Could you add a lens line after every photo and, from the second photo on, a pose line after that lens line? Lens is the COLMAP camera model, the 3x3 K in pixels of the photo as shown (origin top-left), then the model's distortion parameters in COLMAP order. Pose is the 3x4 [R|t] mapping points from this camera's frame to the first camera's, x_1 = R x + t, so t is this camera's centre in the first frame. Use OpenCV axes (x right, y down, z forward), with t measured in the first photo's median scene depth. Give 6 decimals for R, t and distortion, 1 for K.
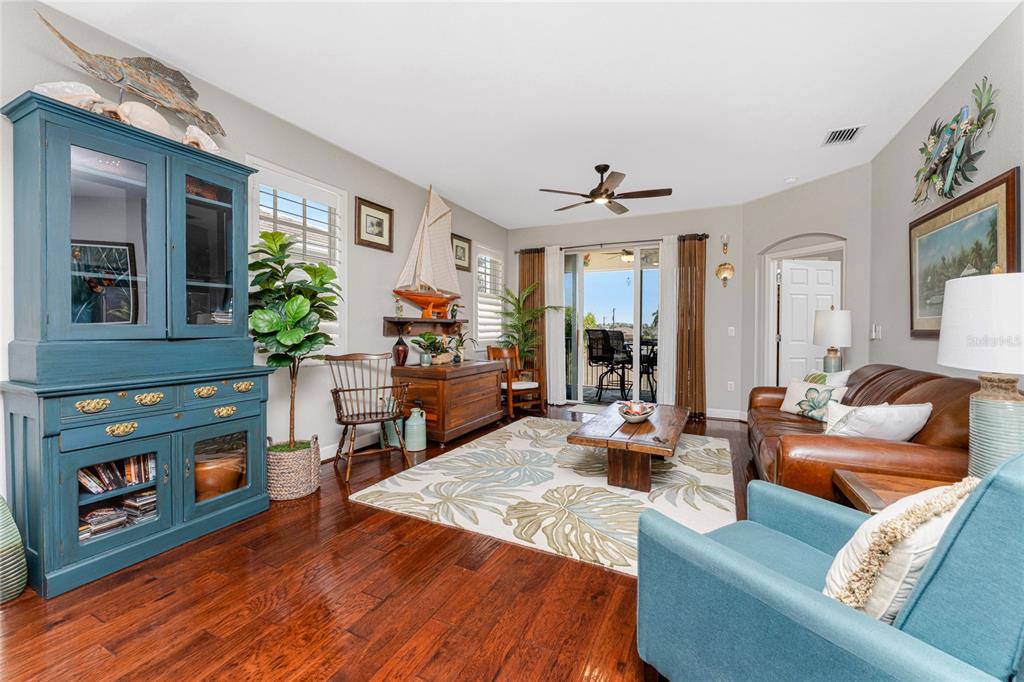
lens RADIAL K [[411.1, 0, 517.2], [0, 411.1, 332.4], [0, 0, 1]] dist [0.000228, -0.001105]
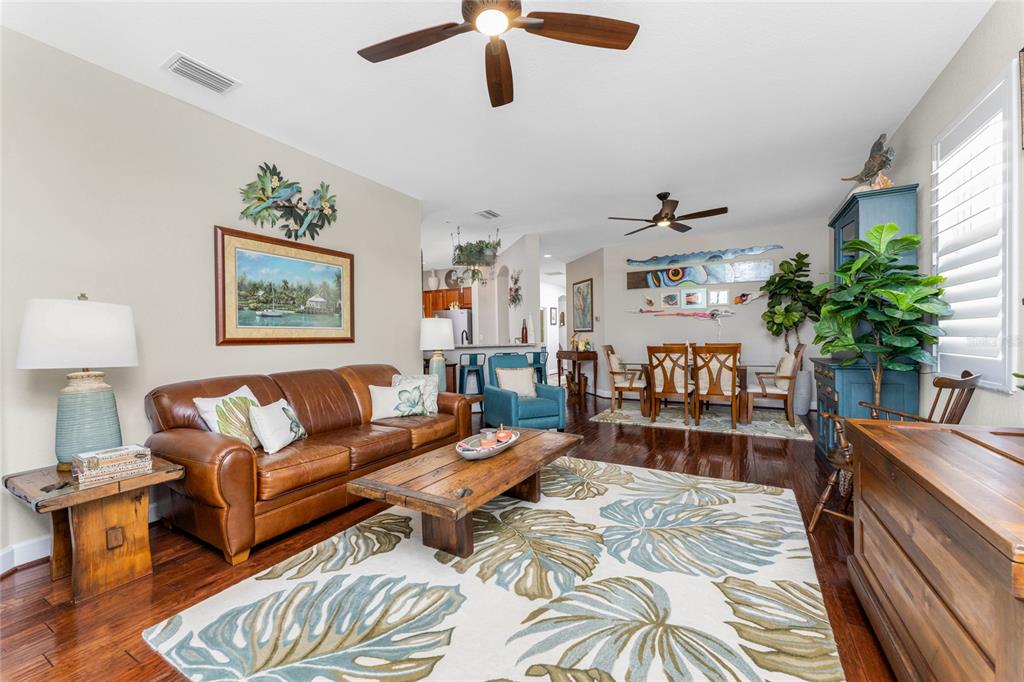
lens RADIAL K [[411.1, 0, 513.0], [0, 411.1, 338.7], [0, 0, 1]] dist [0.000228, -0.001105]
pose [[-0.997818, 0.011693, 0.064987, 0.175765], [0.012546, 0.999840, 0.012729, -0.007710], [-0.064828, 0.013517, -0.997805, 1.568336]]
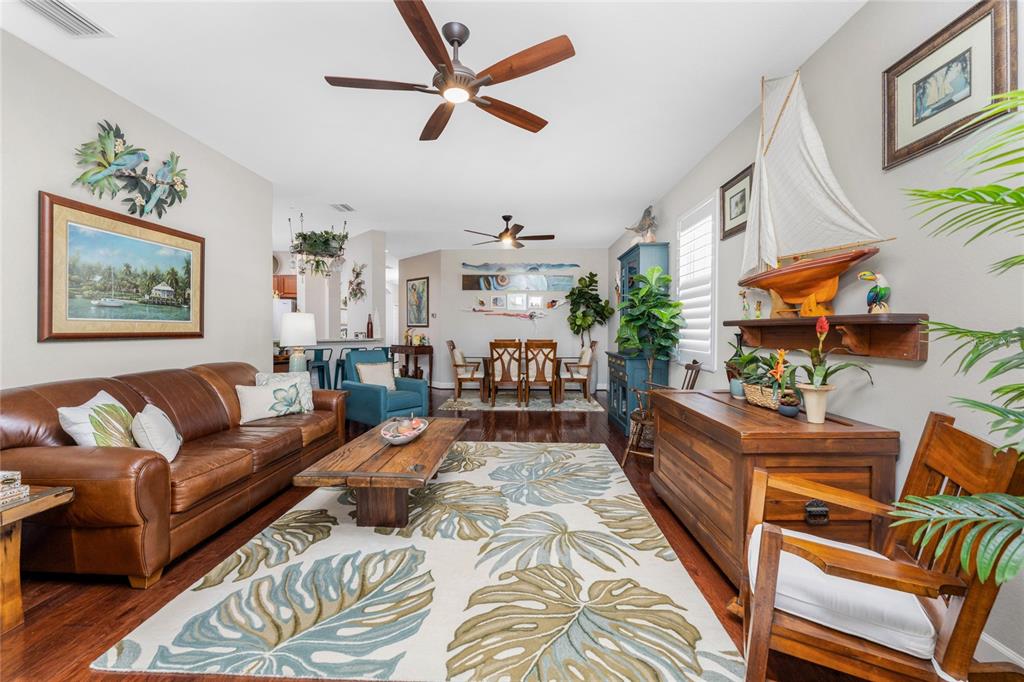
lens RADIAL K [[411.1, 0, 519.7], [0, 411.1, 329.0], [0, 0, 1]] dist [0.000228, -0.001105]
pose [[-0.909520, -0.007554, -0.415591, 0.387369], [-0.012011, 0.999895, 0.008112, -0.025835], [0.415486, 0.012370, -0.909515, 1.686328]]
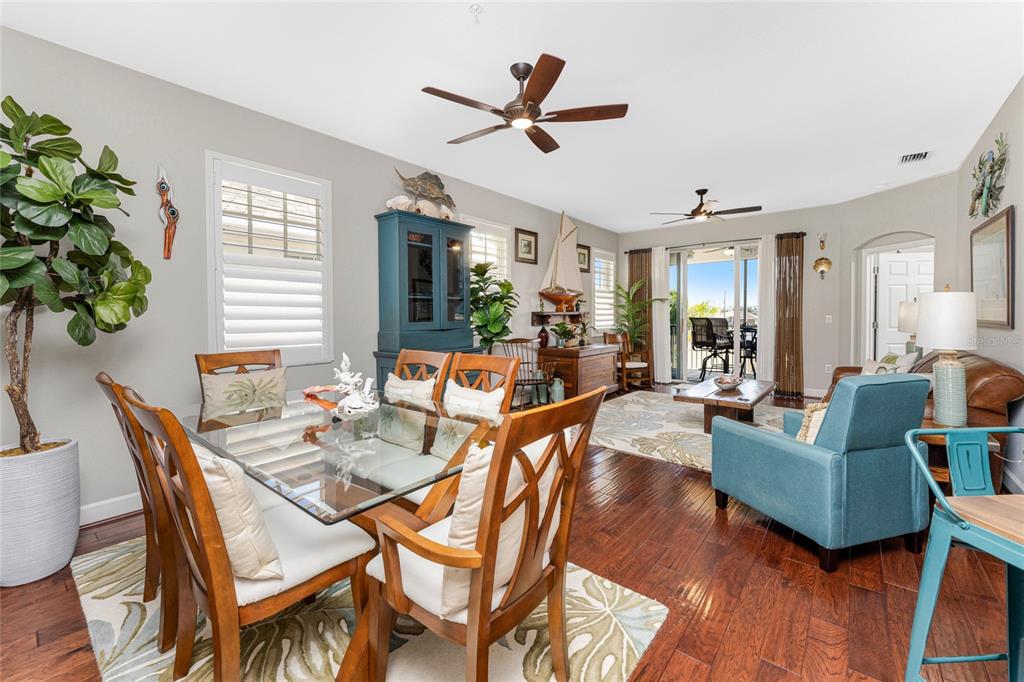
lens RADIAL K [[411.1, 0, 520.3], [0, 411.1, 326.5], [0, 0, 1]] dist [0.000228, -0.001105]
pose [[0.973625, -0.005588, -0.228086, -0.054631], [0.009992, 0.999785, 0.018158, -0.015758], [0.227935, -0.019958, 0.973472, -0.397144]]
